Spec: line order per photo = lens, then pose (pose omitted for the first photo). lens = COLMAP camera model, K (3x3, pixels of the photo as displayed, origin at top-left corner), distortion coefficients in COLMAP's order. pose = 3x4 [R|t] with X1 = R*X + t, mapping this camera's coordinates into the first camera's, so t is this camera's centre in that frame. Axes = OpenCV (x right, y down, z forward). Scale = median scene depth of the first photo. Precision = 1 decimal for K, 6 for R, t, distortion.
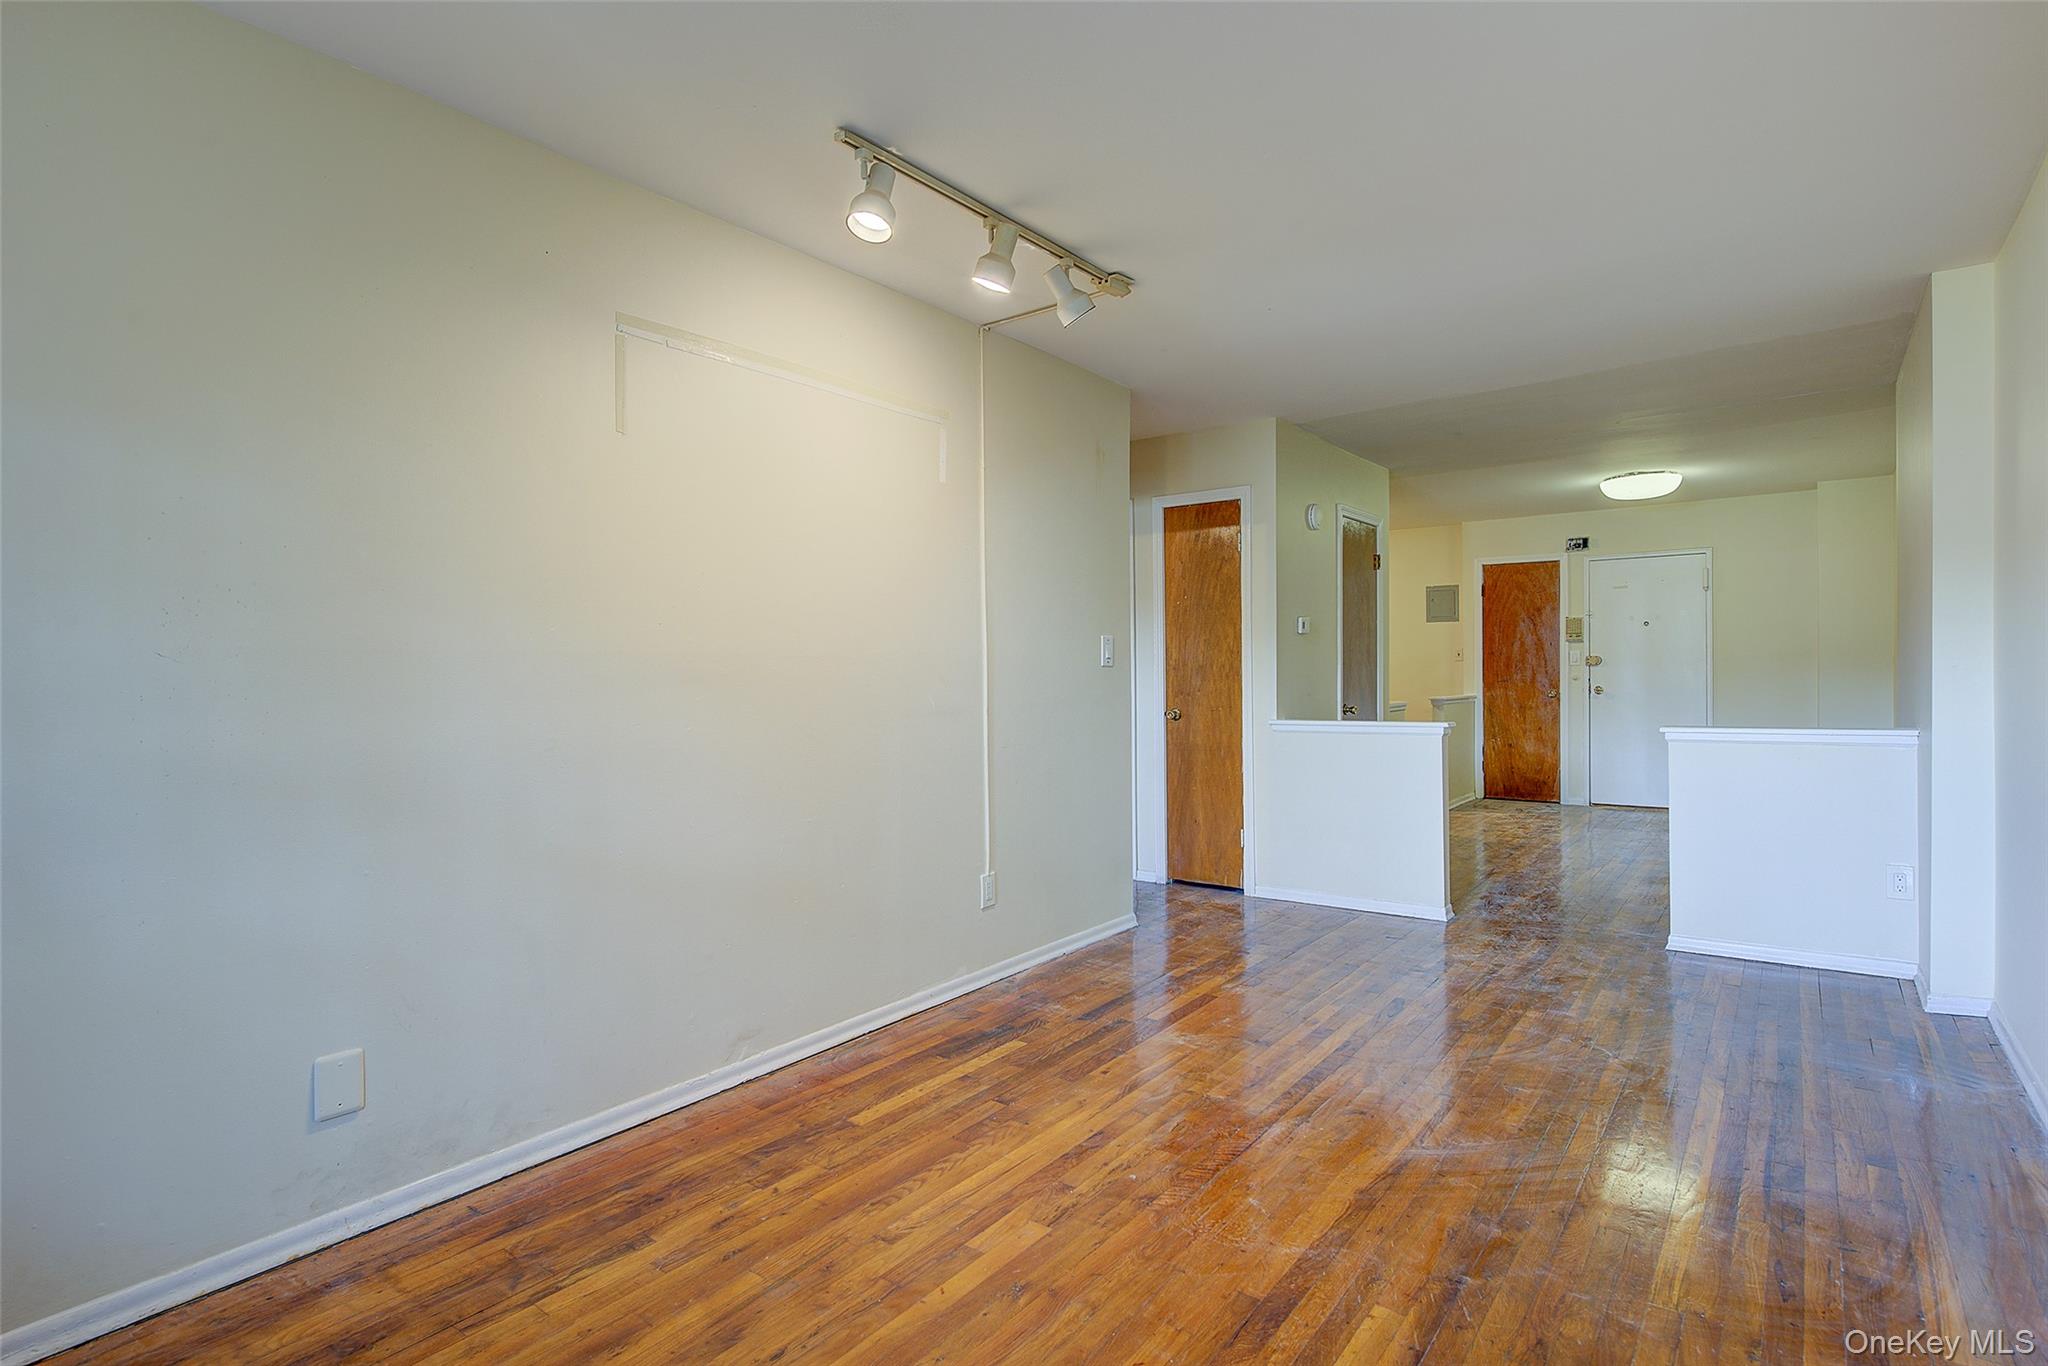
lens RADIAL K [[1019.8, 0, 1026.6], [0, 1019.8, 681.7], [0, 0, 1]] dist [0.002022, 0.000289]
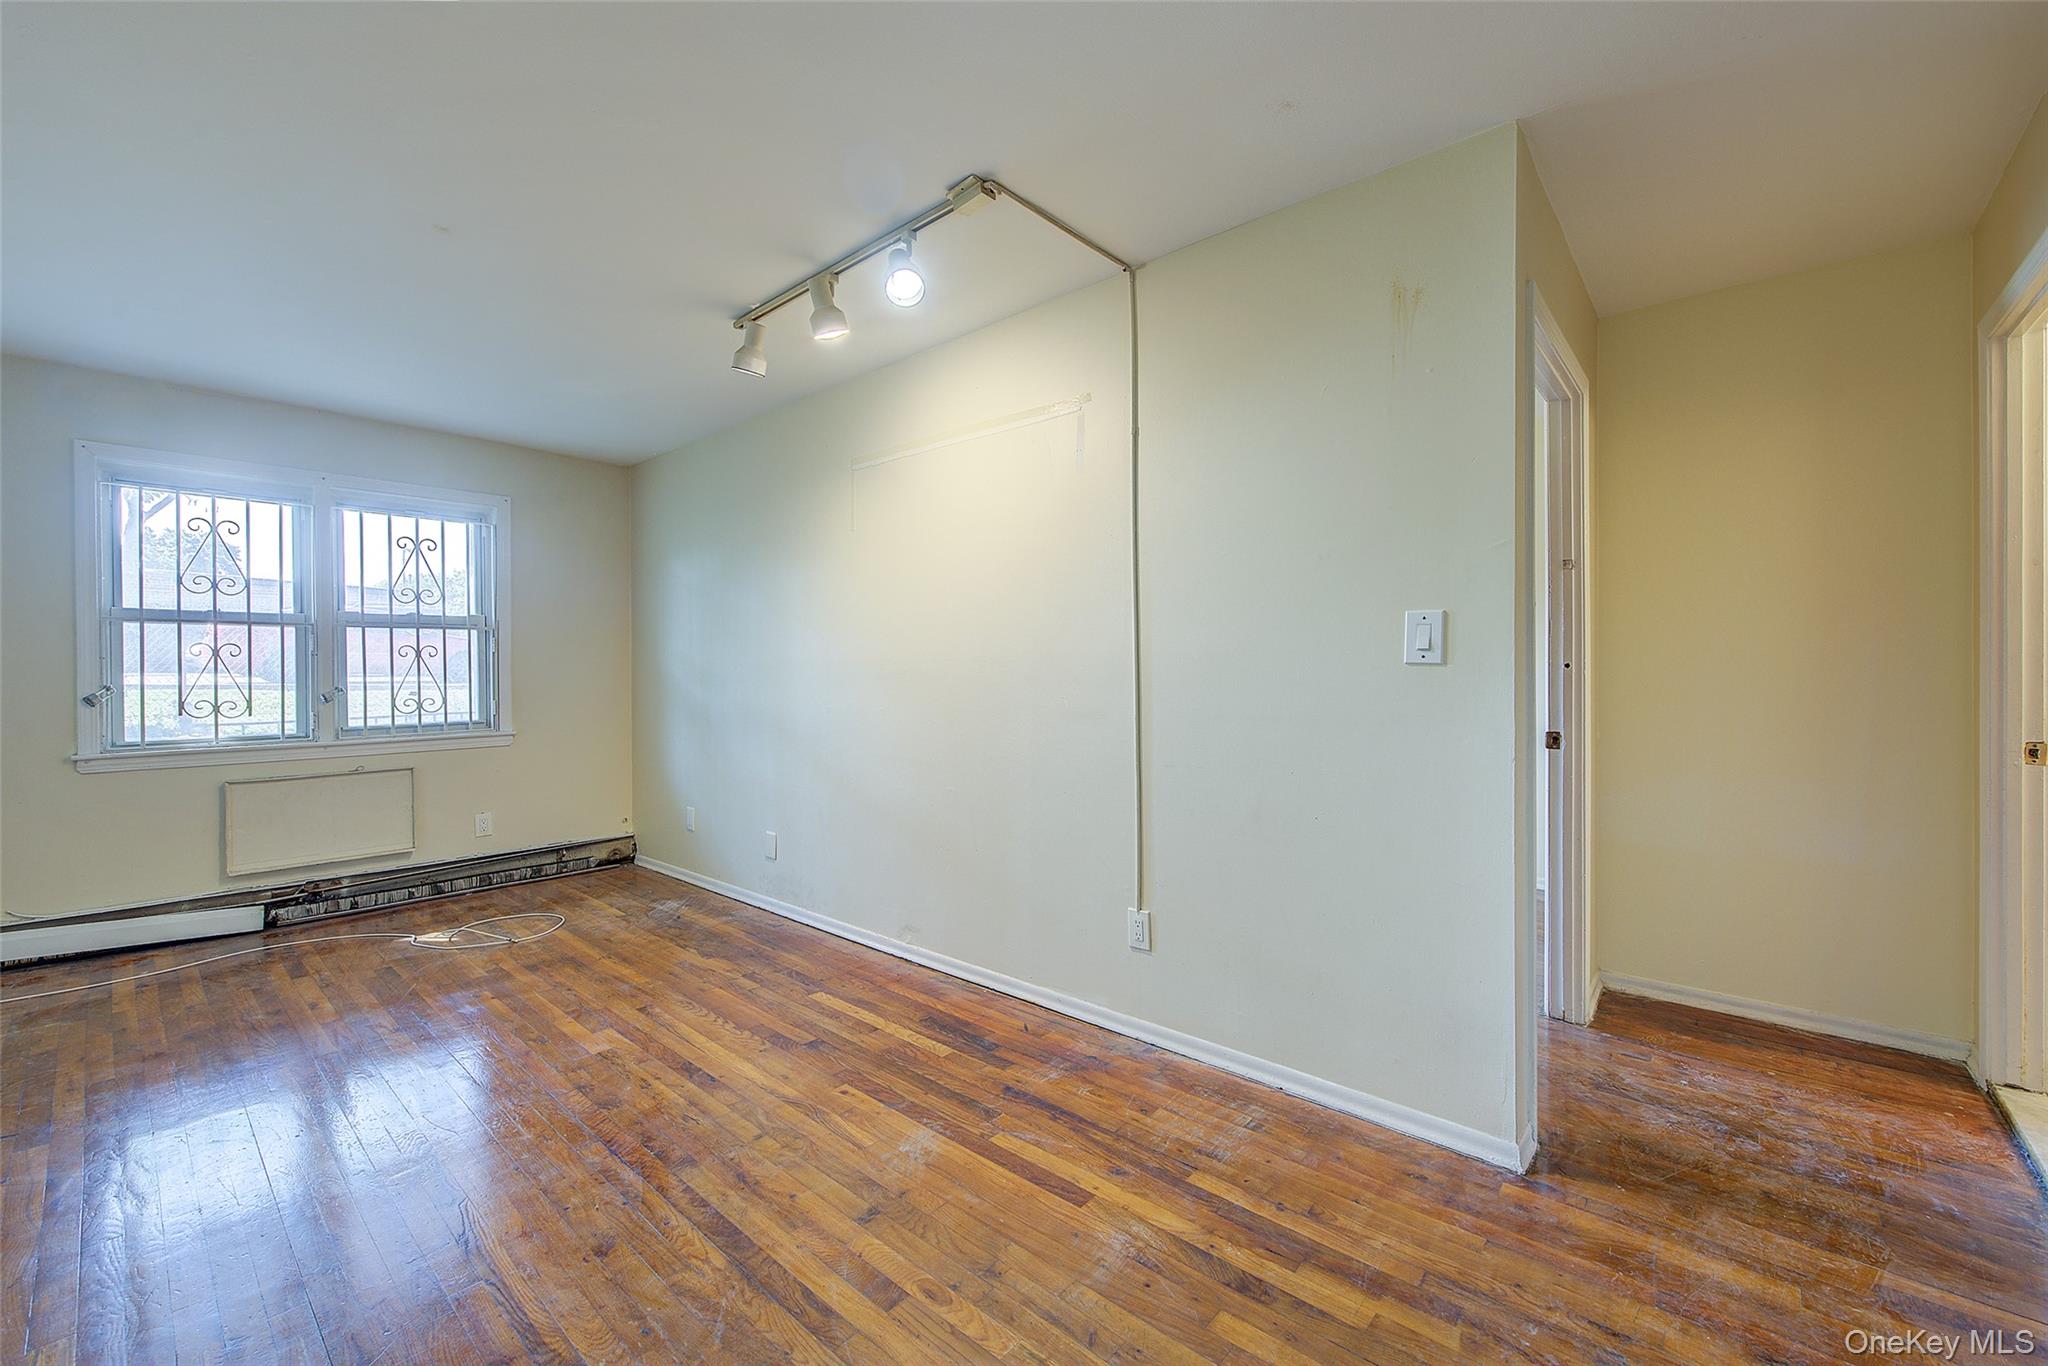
lens RADIAL K [[813.1, 0, 1027.7], [0, 813.1, 672.2], [0, 0, 1]] dist [0.001805, -0.001530]
pose [[-0.069498, 0.013846, -0.997486, 0.838935], [-0.002098, 0.999899, 0.014026, -0.024316], [0.997580, 0.003067, -0.069462, 1.247713]]
